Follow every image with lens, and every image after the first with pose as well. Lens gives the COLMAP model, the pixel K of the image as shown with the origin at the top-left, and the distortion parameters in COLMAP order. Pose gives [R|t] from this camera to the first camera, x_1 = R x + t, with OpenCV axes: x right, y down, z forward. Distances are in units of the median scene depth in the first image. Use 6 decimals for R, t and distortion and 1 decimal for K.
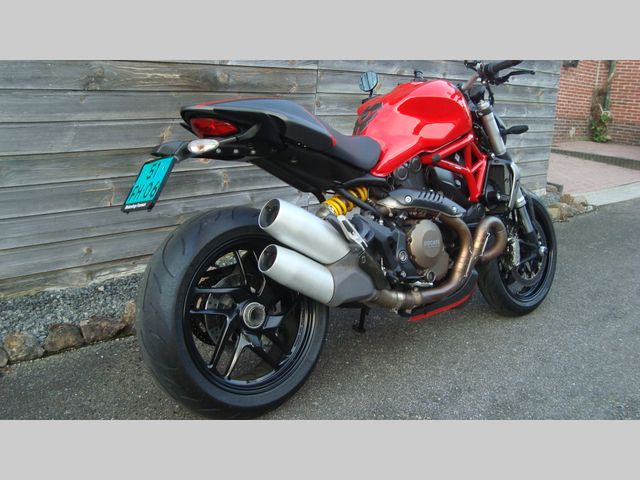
lens RADIAL K [[628.1, 0, 318.6], [0, 628.1, 234.1], [0, 0, 1]] dist [-0.212117, 0.243387]
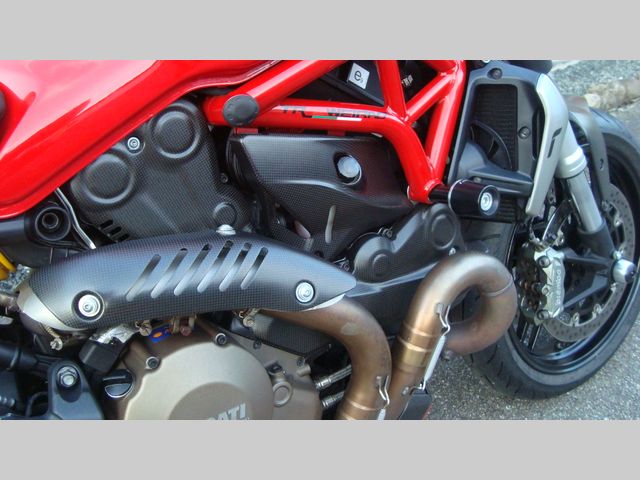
lens RADIAL K [[628.8, 0, 320.0], [0, 628.8, 240.0], [0, 0, 1]] dist [-0.207519, 0.237041]
pose [[0.991976, -0.018426, -0.125073, 0.238914], [0.053619, 0.957254, 0.284236, -0.132662], [0.114489, -0.288662, 0.950561, 0.664137]]
